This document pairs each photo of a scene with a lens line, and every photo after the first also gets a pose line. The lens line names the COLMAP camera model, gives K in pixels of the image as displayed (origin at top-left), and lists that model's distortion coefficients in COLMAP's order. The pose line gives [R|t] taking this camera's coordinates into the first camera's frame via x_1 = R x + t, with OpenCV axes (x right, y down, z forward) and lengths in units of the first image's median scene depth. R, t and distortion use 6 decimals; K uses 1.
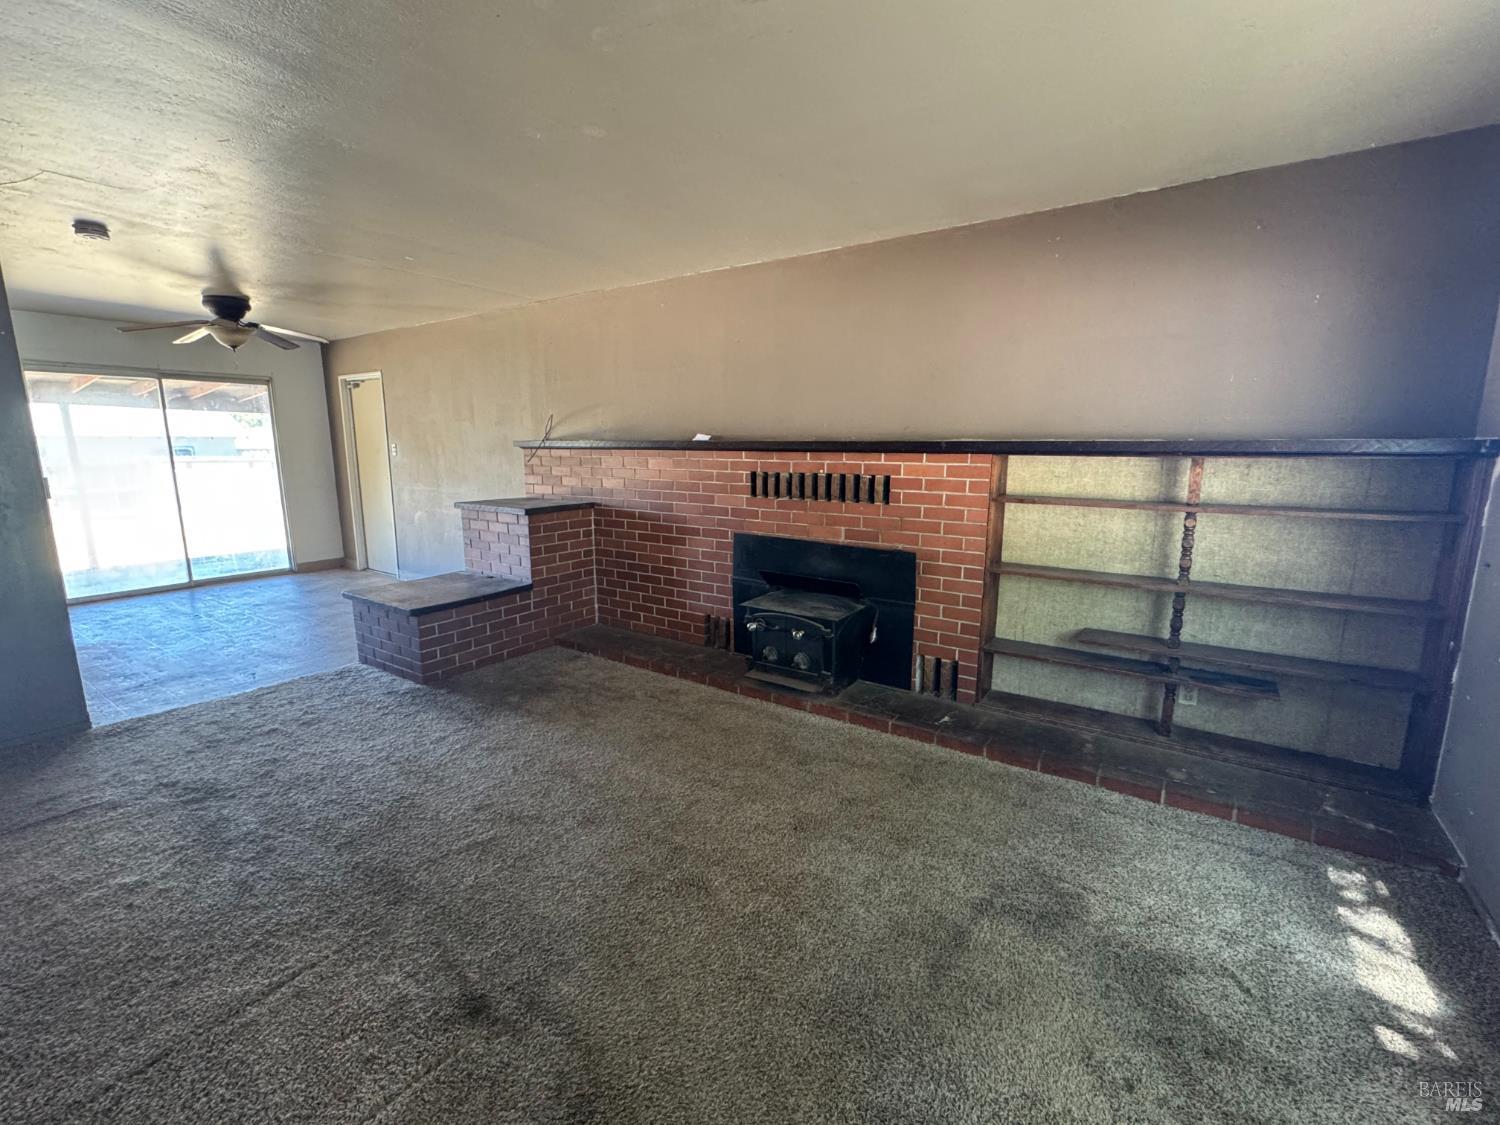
lens RADIAL K [[653.8, 0, 751.9], [0, 653.8, 558.9], [0, 0, 1]] dist [-0.003959, 0.000688]
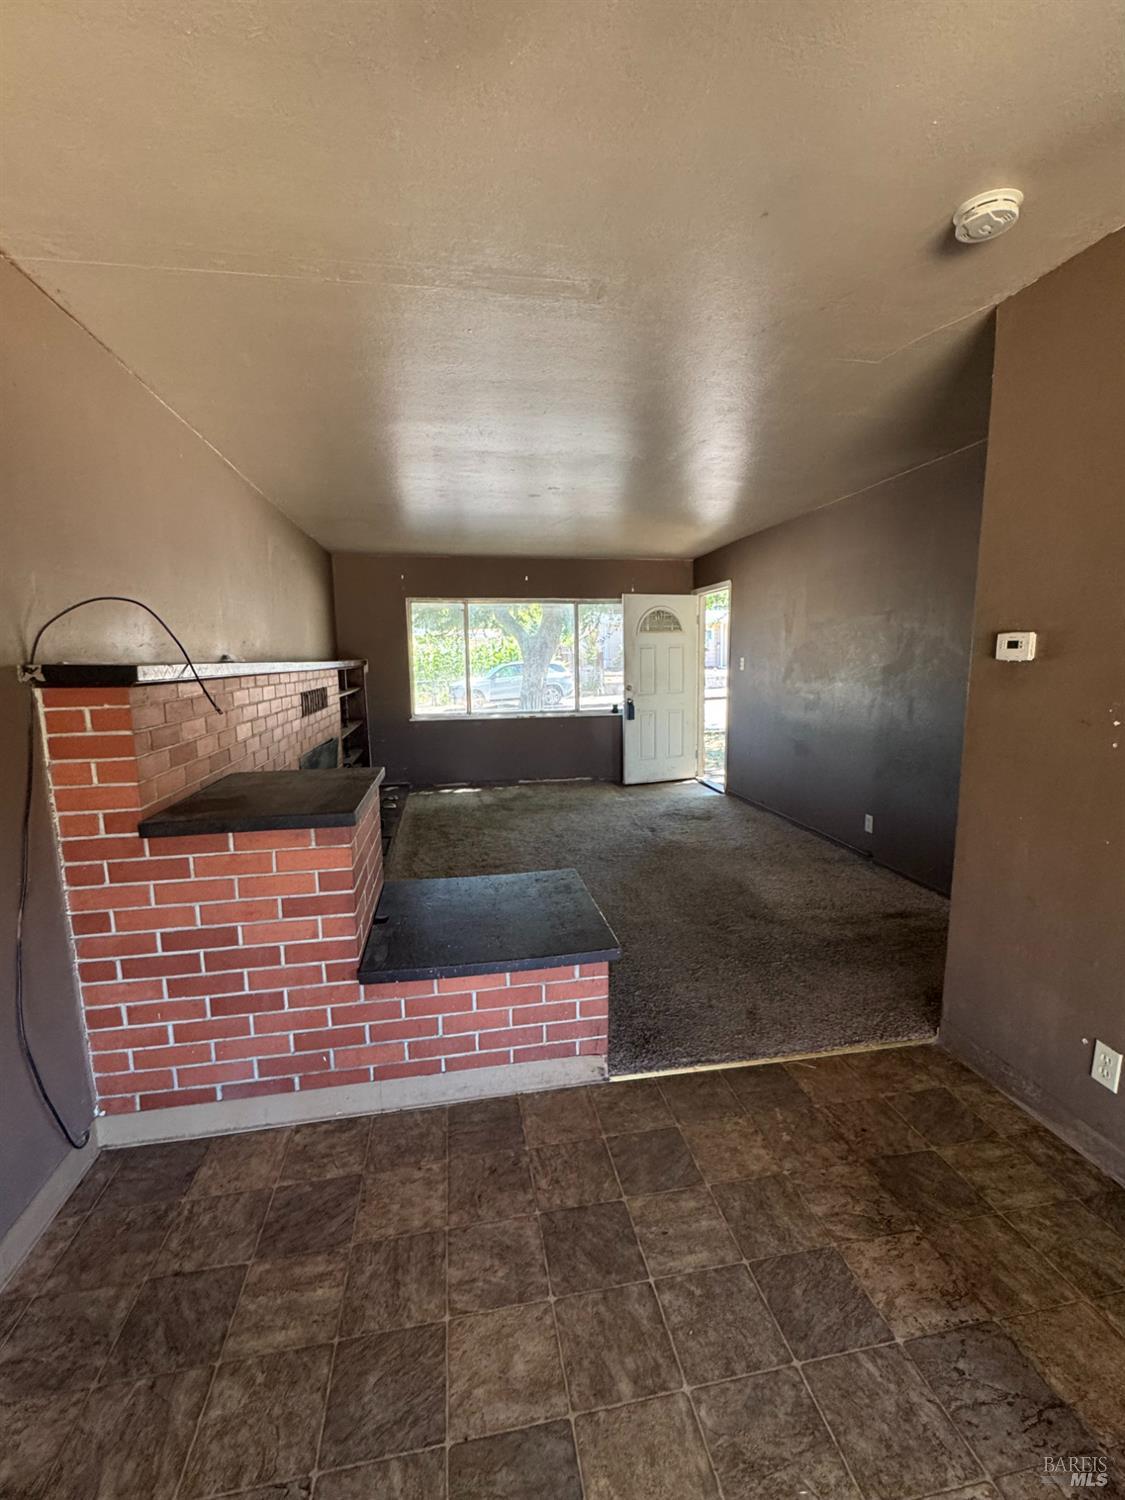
lens RADIAL K [[653.8, 0, 565.0], [0, 653.8, 747.4], [0, 0, 1]] dist [-0.003959, 0.000688]
pose [[-0.700615, -0.088295, 0.708055, -1.016577], [0.138849, 0.956475, 0.256664, -0.258744], [-0.699900, 0.278135, -0.657861, 1.417983]]
